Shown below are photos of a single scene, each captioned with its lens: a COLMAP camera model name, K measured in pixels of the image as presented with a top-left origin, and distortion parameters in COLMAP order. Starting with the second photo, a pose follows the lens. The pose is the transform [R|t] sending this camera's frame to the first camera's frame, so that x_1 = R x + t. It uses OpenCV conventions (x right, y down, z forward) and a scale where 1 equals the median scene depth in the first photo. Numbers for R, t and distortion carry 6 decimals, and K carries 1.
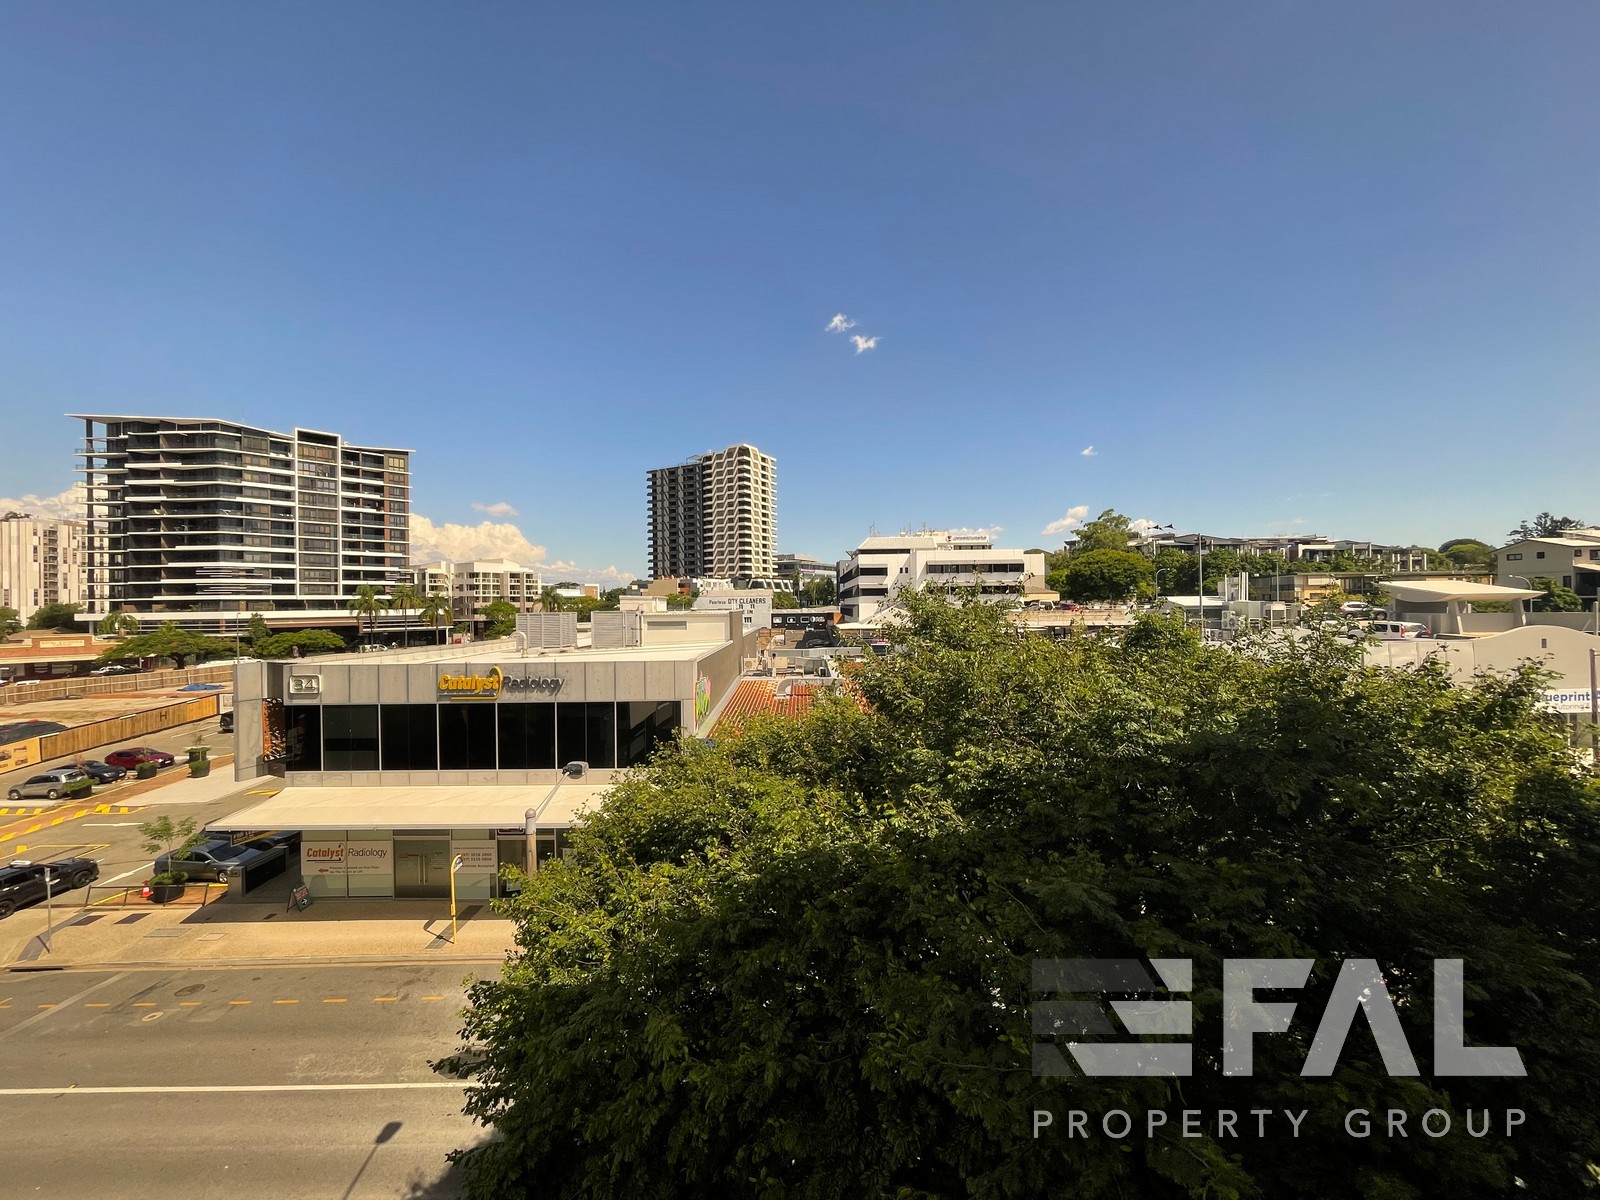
lens RADIAL K [[644.1, 0, 791.4], [0, 644.1, 607.8], [0, 0, 1]] dist [-0.002355, 0.001368]
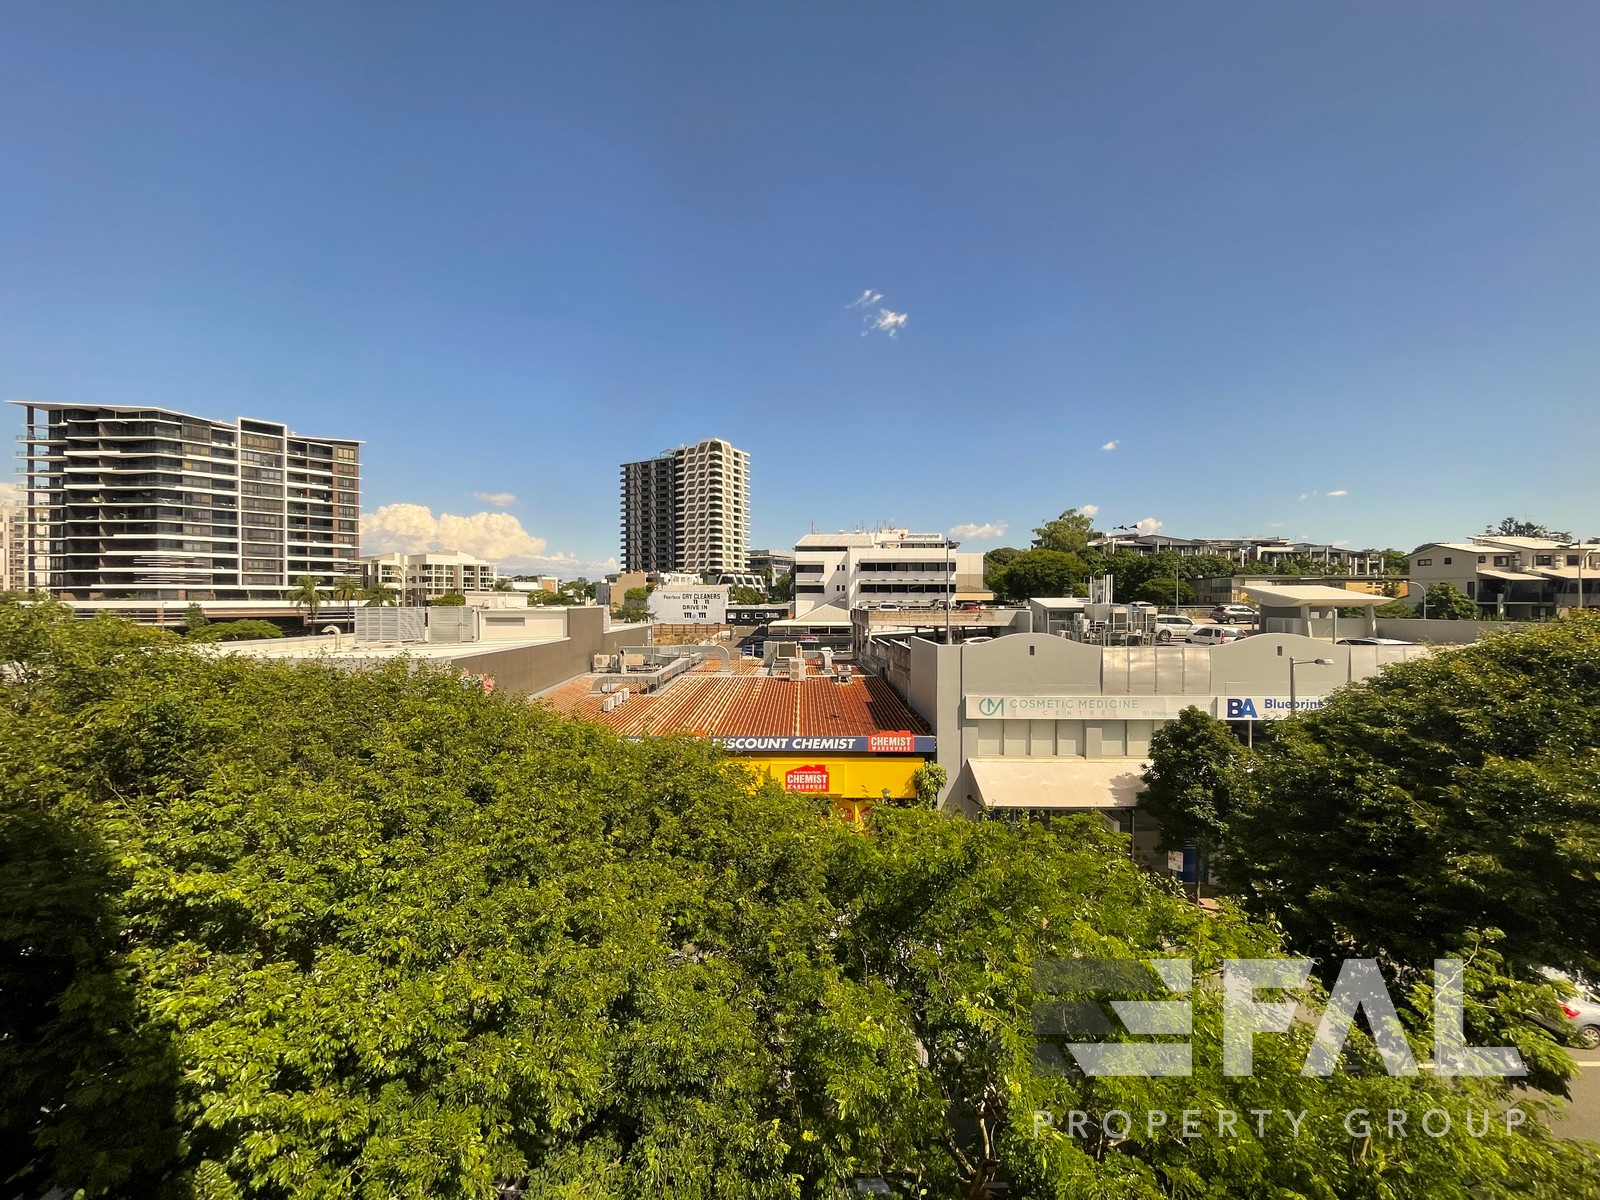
lens RADIAL K [[644.1, 0, 807.7], [0, 644.1, 606.0], [0, 0, 1]] dist [-0.002355, 0.001368]
pose [[0.999923, 0.012304, 0.001568, 0.108177], [-0.012311, 0.999912, 0.004939, -0.002799], [-0.001507, -0.004958, 0.999987, 0.000050]]
